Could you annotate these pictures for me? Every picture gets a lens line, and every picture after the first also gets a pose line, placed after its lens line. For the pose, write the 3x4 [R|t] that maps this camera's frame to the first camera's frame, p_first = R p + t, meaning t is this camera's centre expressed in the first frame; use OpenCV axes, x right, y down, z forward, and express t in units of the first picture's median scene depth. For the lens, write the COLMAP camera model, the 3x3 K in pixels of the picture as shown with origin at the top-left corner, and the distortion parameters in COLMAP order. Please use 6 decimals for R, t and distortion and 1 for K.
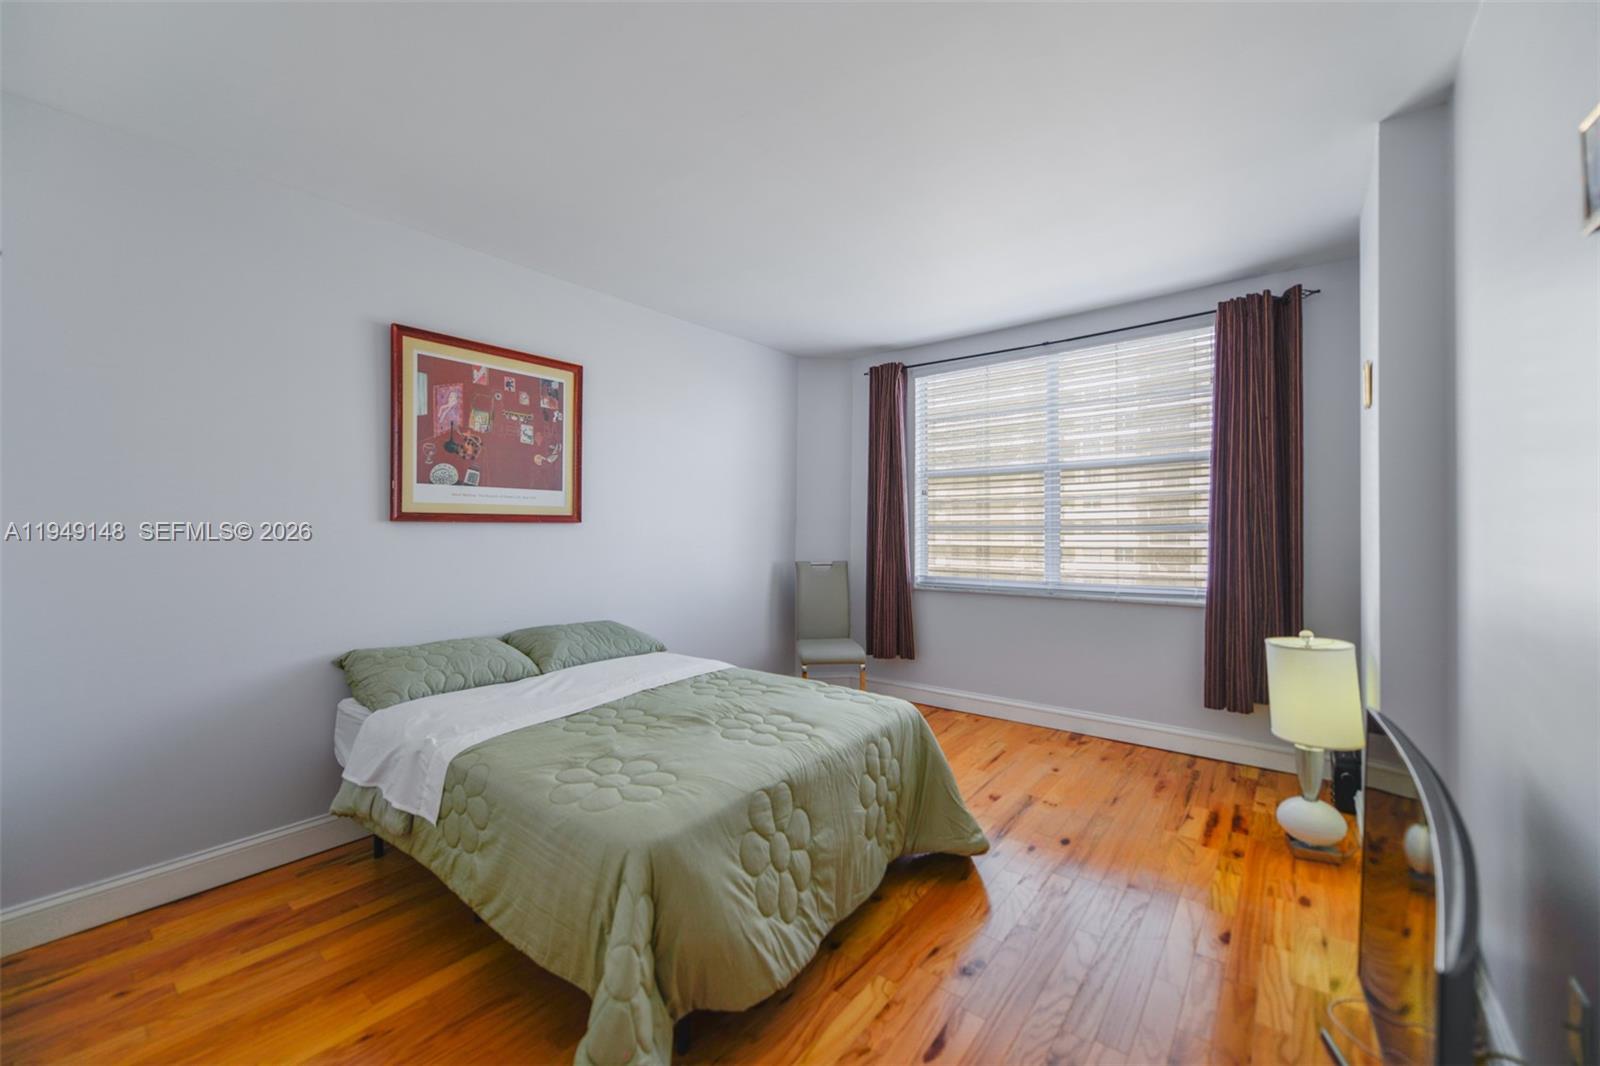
lens RADIAL K [[633.8, 0, 791.2], [0, 633.8, 526.2], [0, 0, 1]] dist [0.001430, -0.004115]
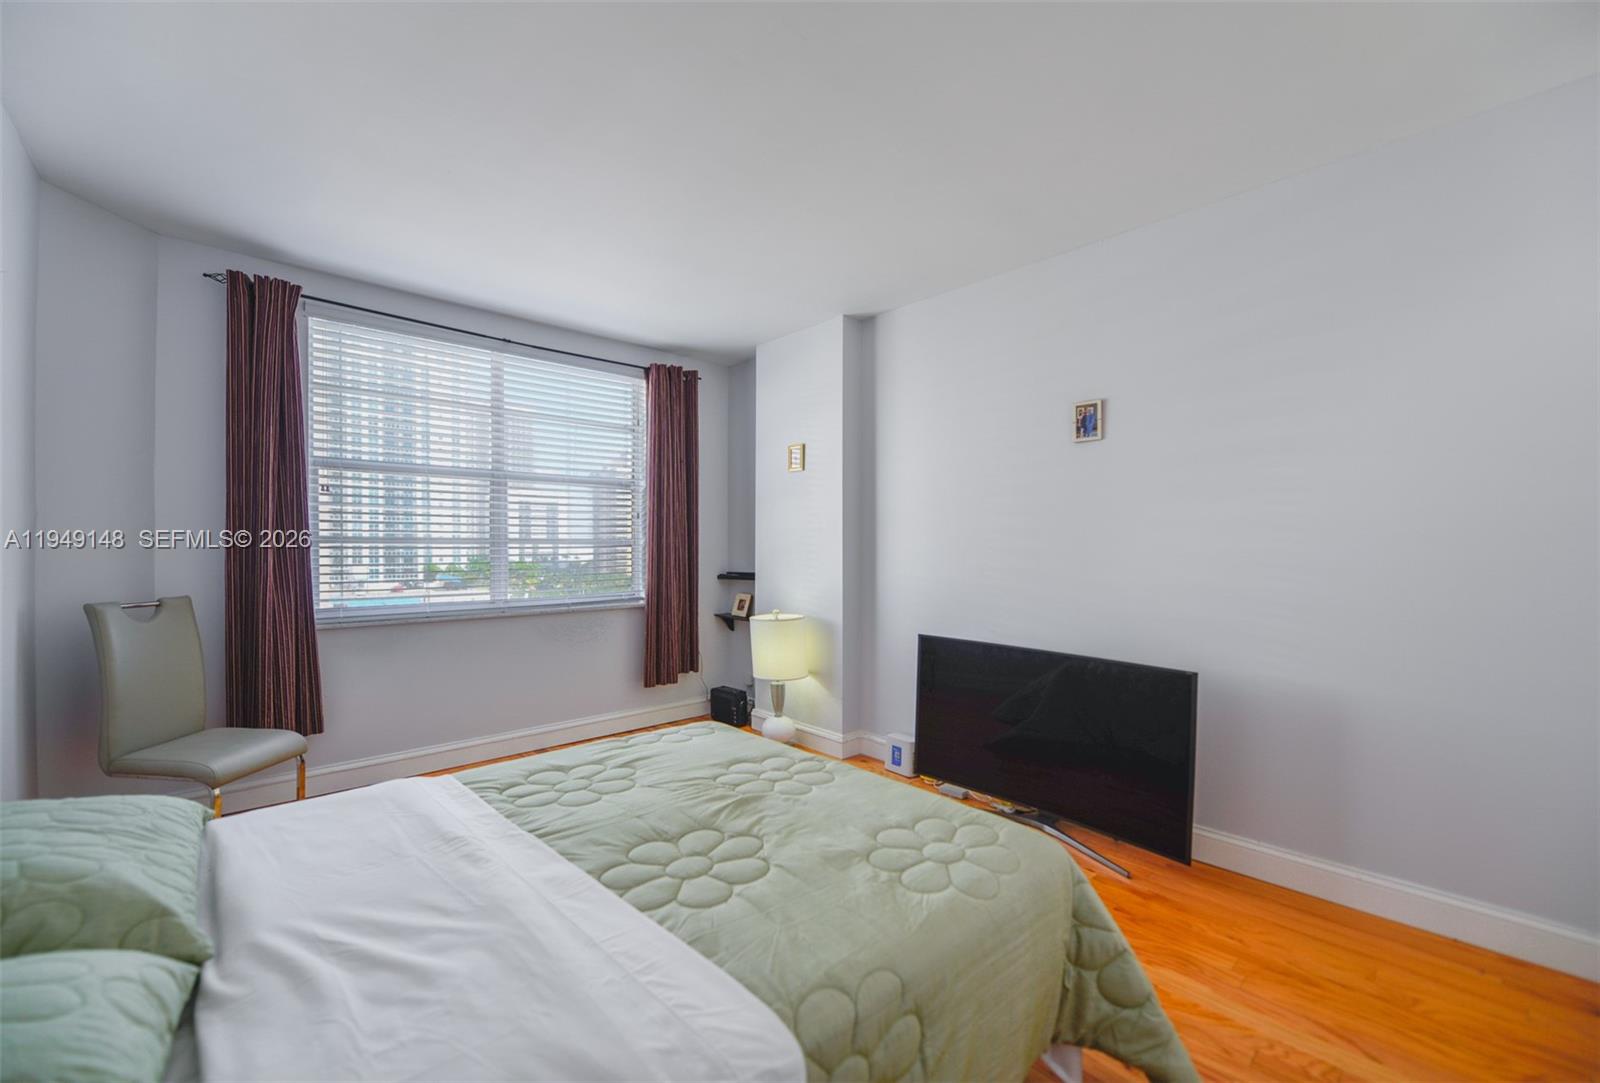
lens RADIAL K [[651.4, 0, 789.9], [0, 651.4, 548.4], [0, 0, 1]] dist [0.003563, -0.000055]
pose [[0.157993, -0.002915, 0.987436, -0.493861], [-0.007096, 0.999966, 0.004088, 0.006457], [-0.987415, -0.007653, 0.157967, 0.465757]]
